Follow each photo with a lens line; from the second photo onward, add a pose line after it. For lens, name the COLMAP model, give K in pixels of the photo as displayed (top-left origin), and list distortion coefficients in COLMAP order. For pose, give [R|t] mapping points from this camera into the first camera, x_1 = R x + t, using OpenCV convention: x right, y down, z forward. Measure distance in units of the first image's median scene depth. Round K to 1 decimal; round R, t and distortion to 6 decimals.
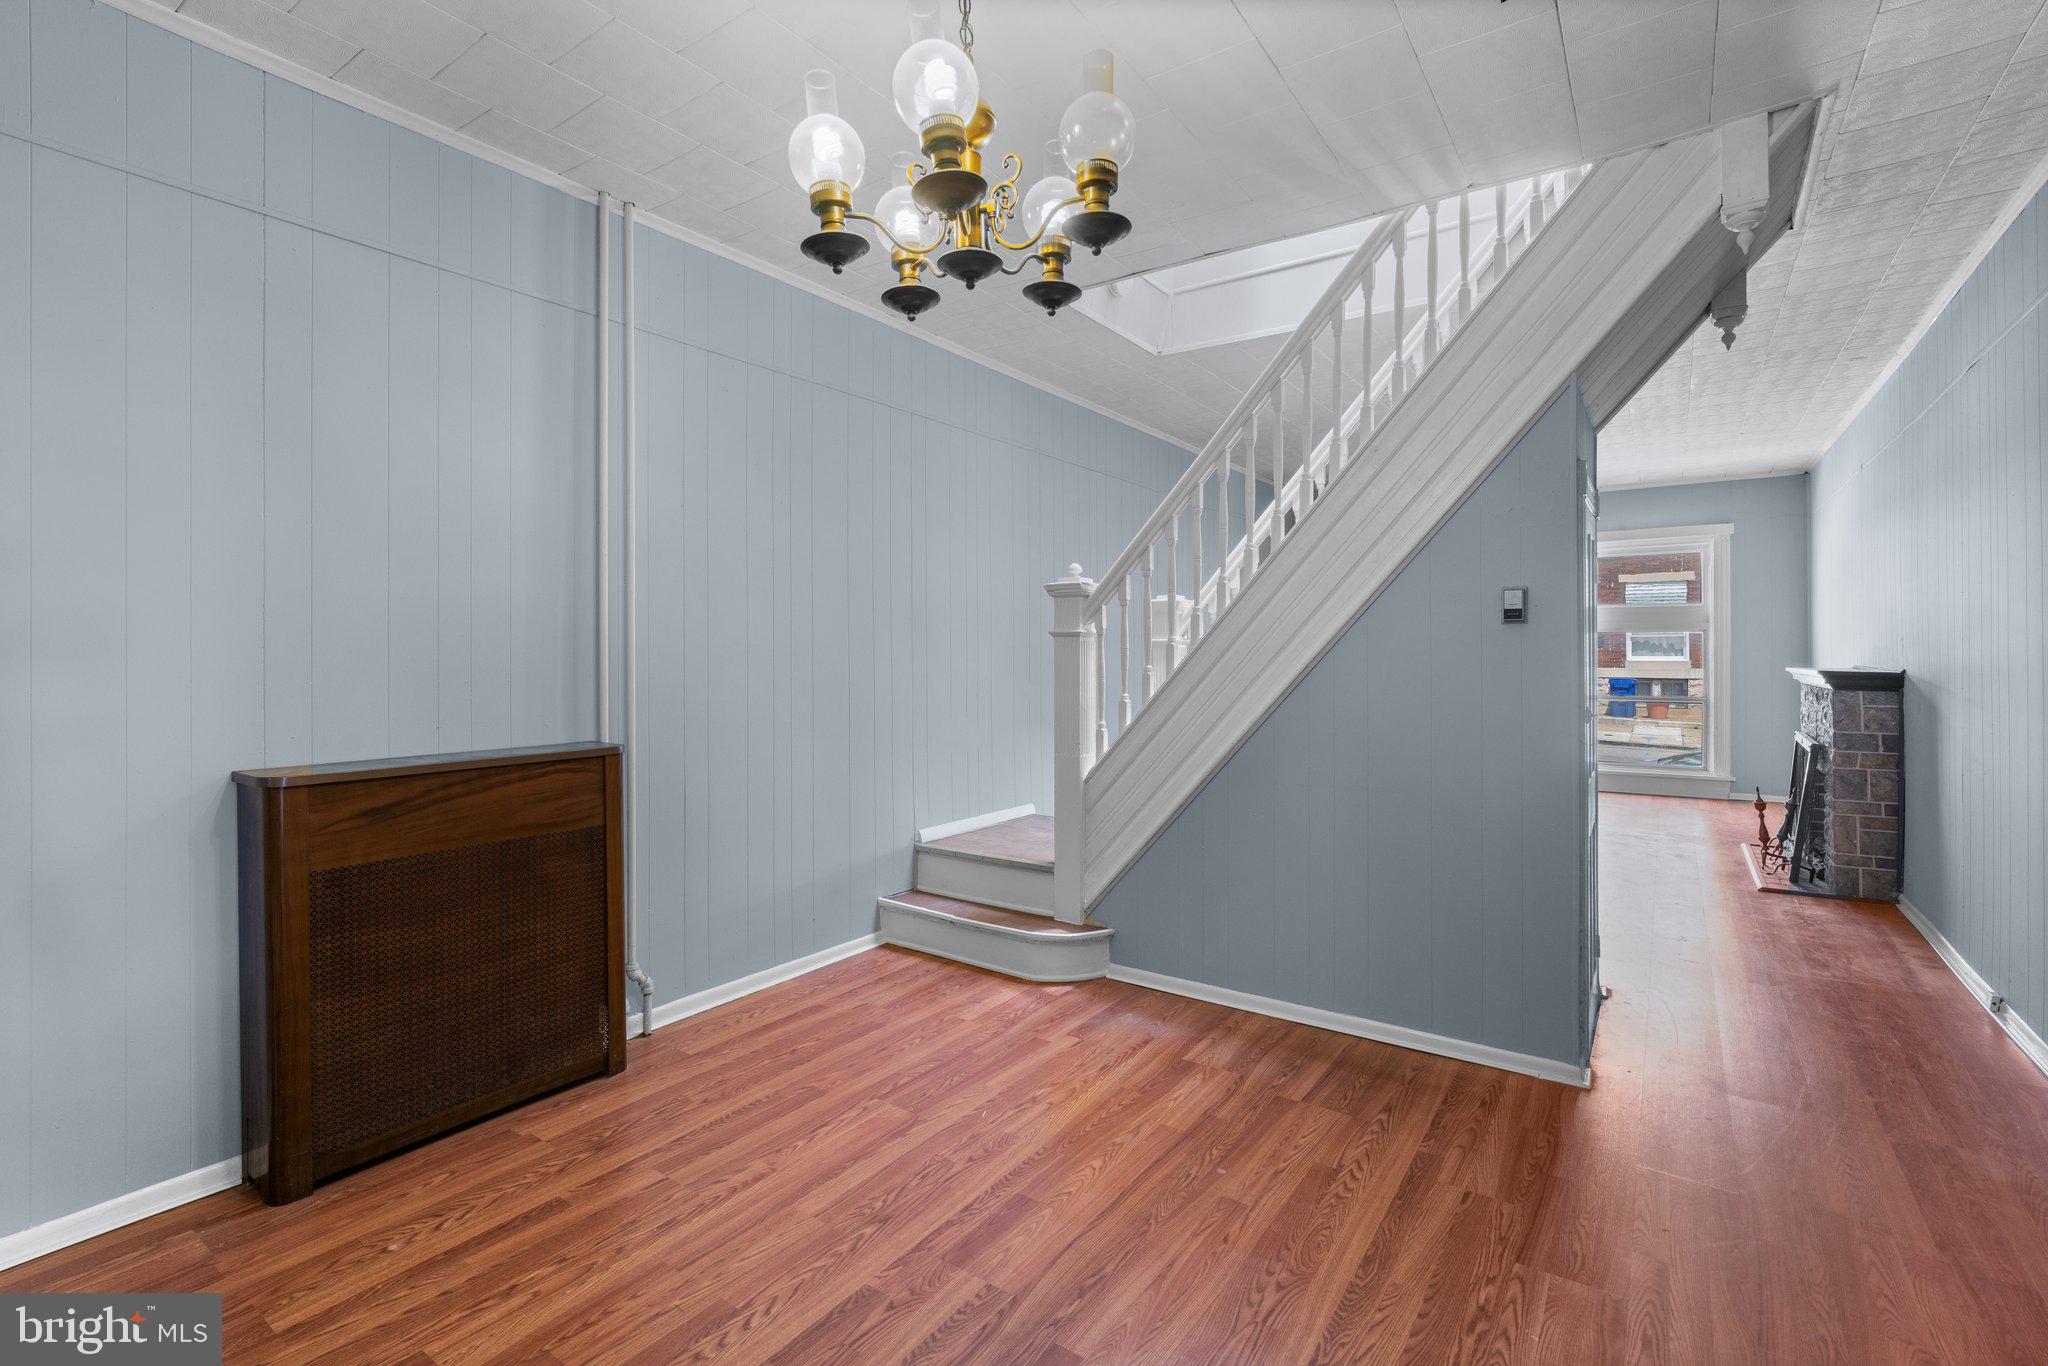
lens RADIAL K [[931.9, 0, 1024.3], [0, 931.9, 652.2], [0, 0, 1]] dist [-0.005342, 0.000610]
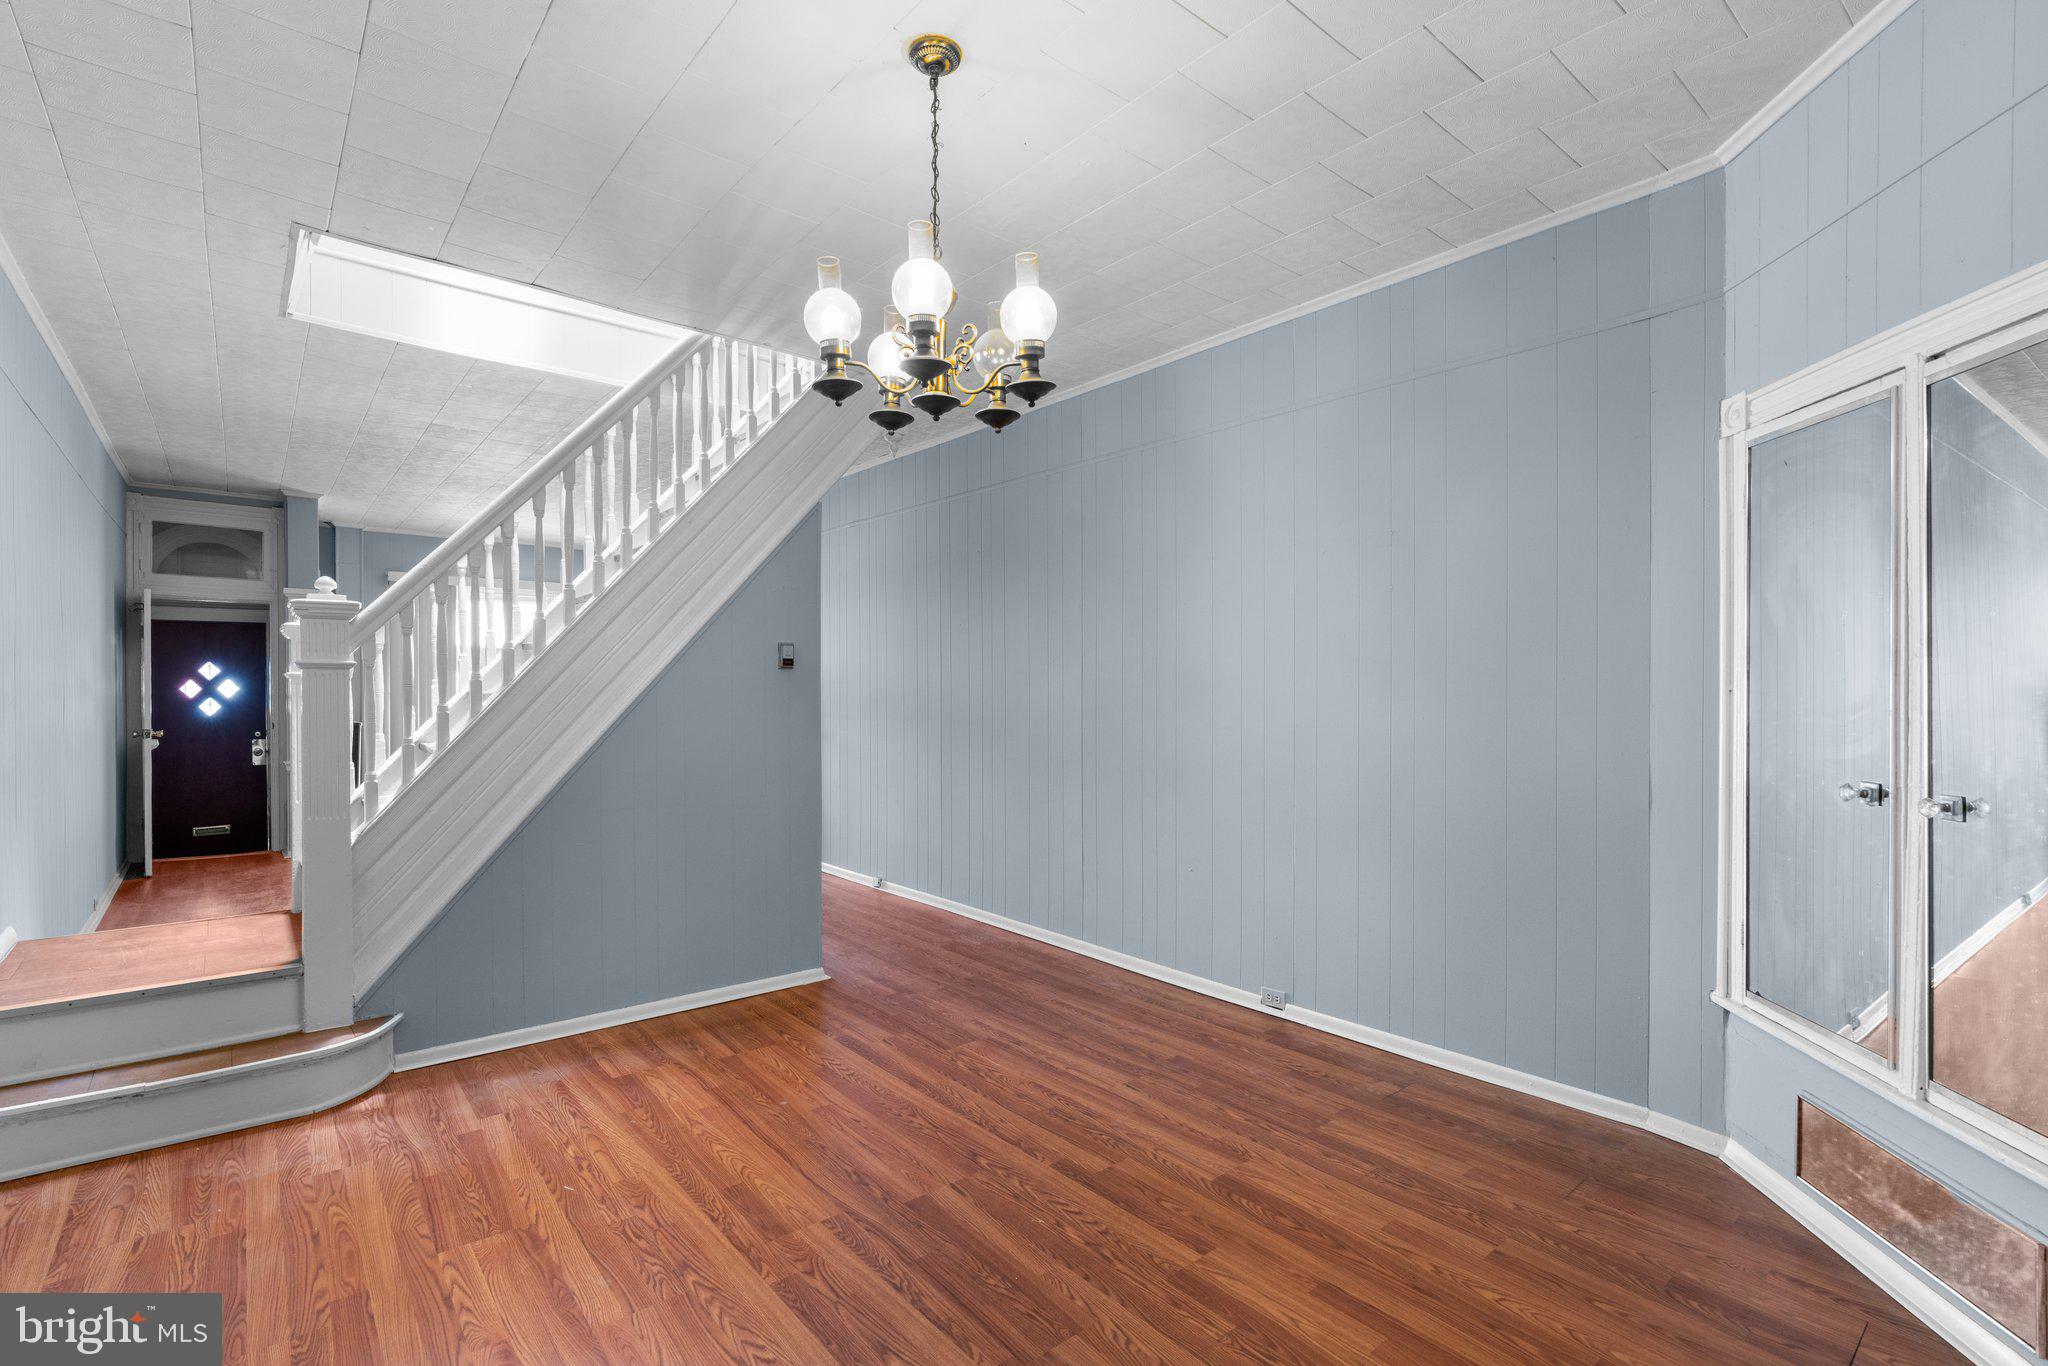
lens RADIAL K [[932.5, 0, 1018.7], [0, 932.5, 689.8], [0, 0, 1]] dist [-0.011621, 0.008497]
pose [[0.261862, 0.000057, 0.965105, -0.754600], [-0.001879, 0.999998, 0.000451, -0.000825], [-0.965103, -0.001932, 0.261862, 0.302052]]
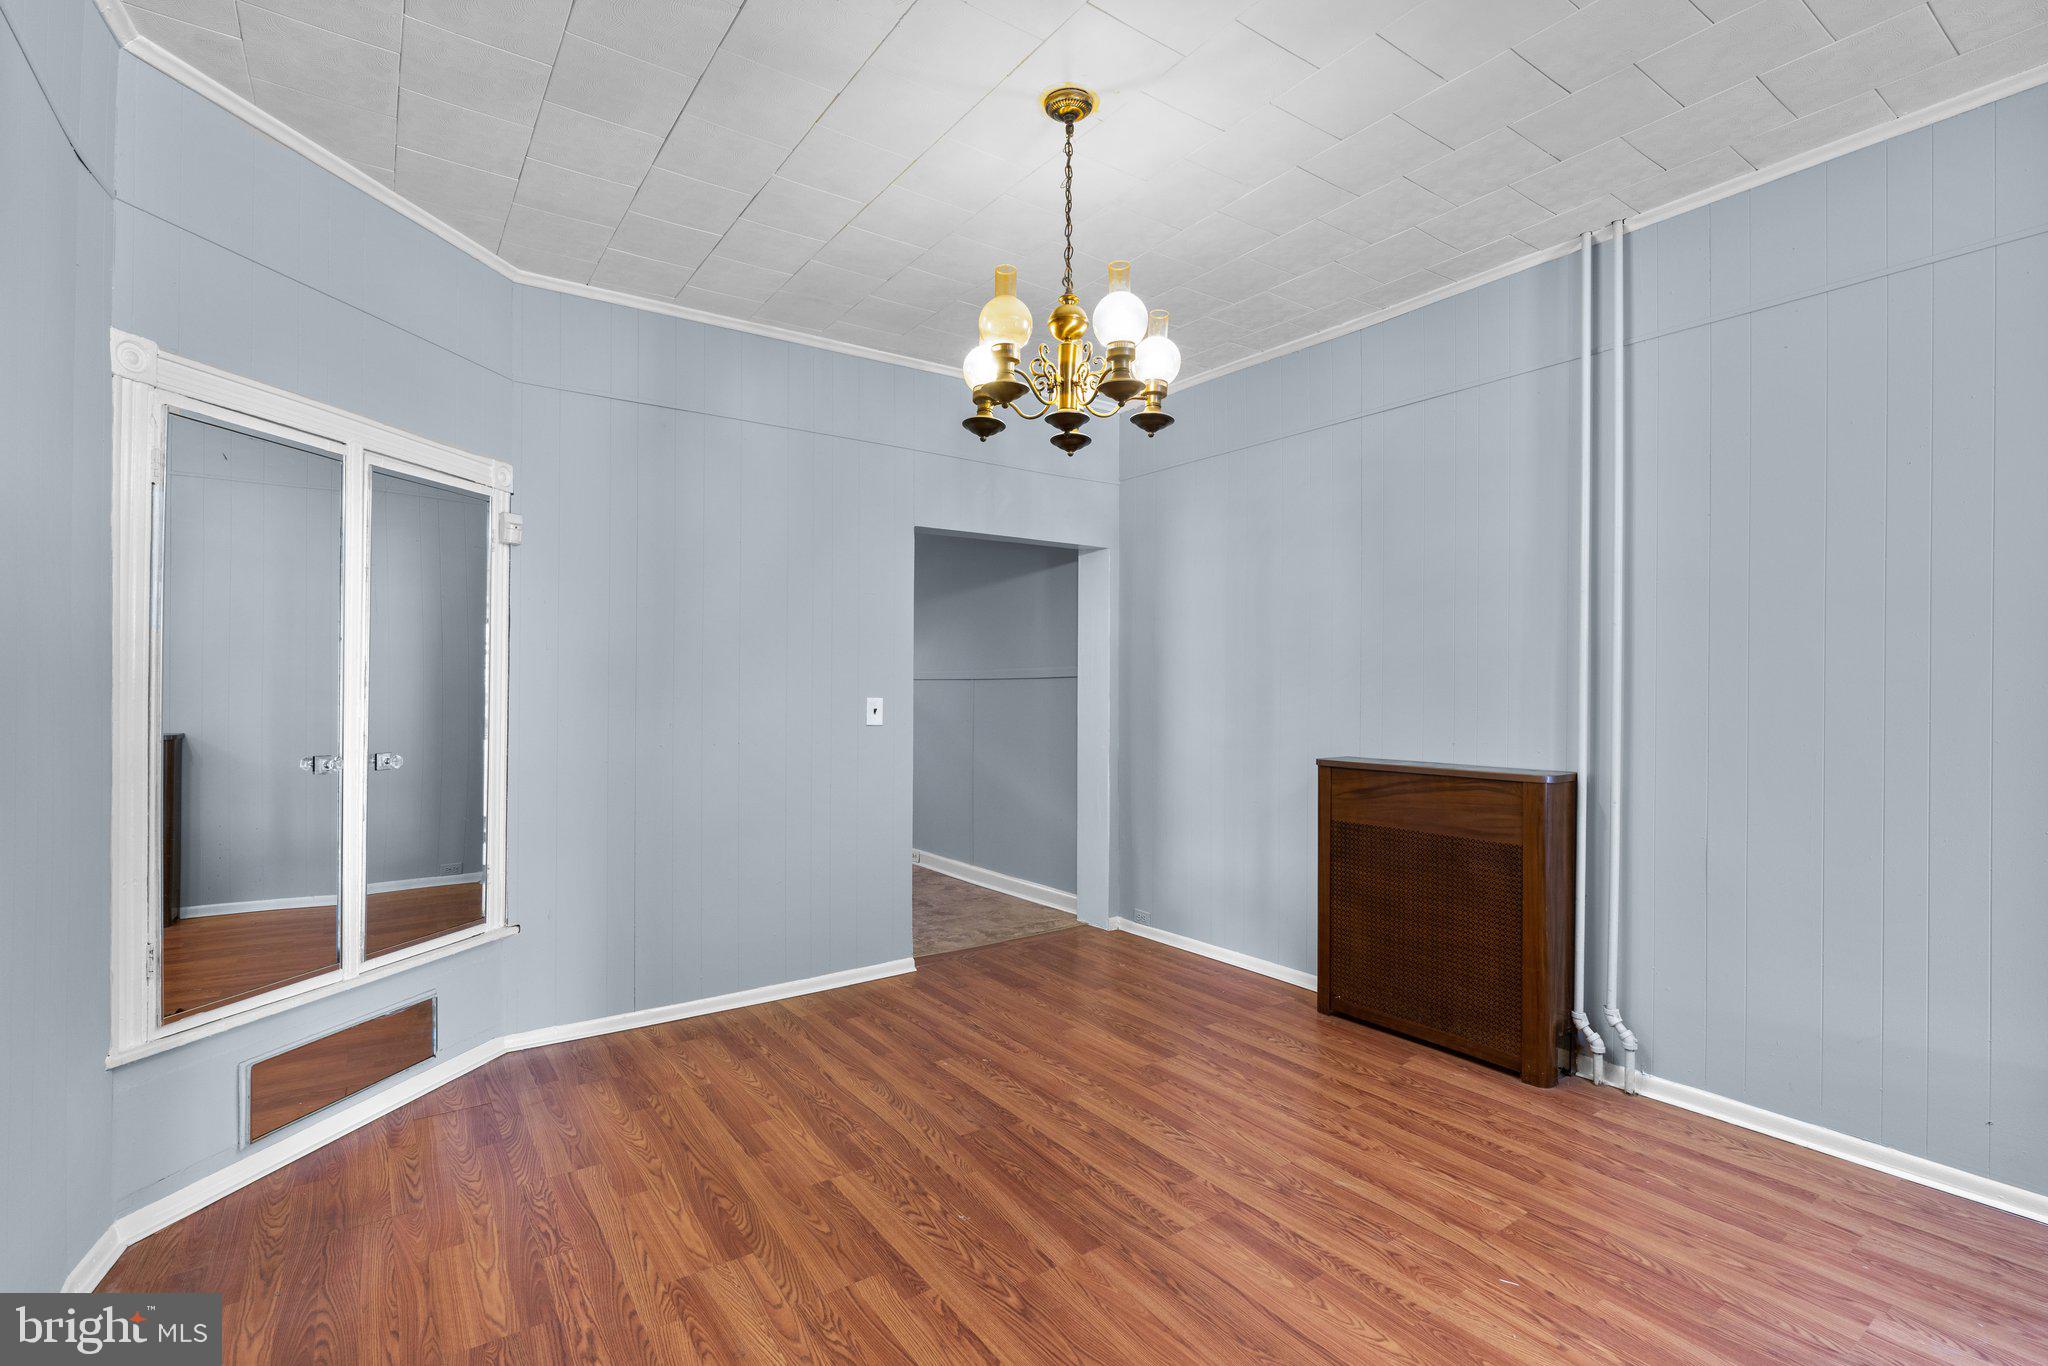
lens RADIAL K [[946.1, 0, 1010.7], [0, 946.1, 684.1], [0, 0, 1]] dist [0.000033, 0.000363]
pose [[-0.346346, -0.001095, -0.938106, 0.775036], [-0.001858, 0.999998, -0.000481, -0.000820], [0.938105, 0.001576, -0.346347, 0.814047]]
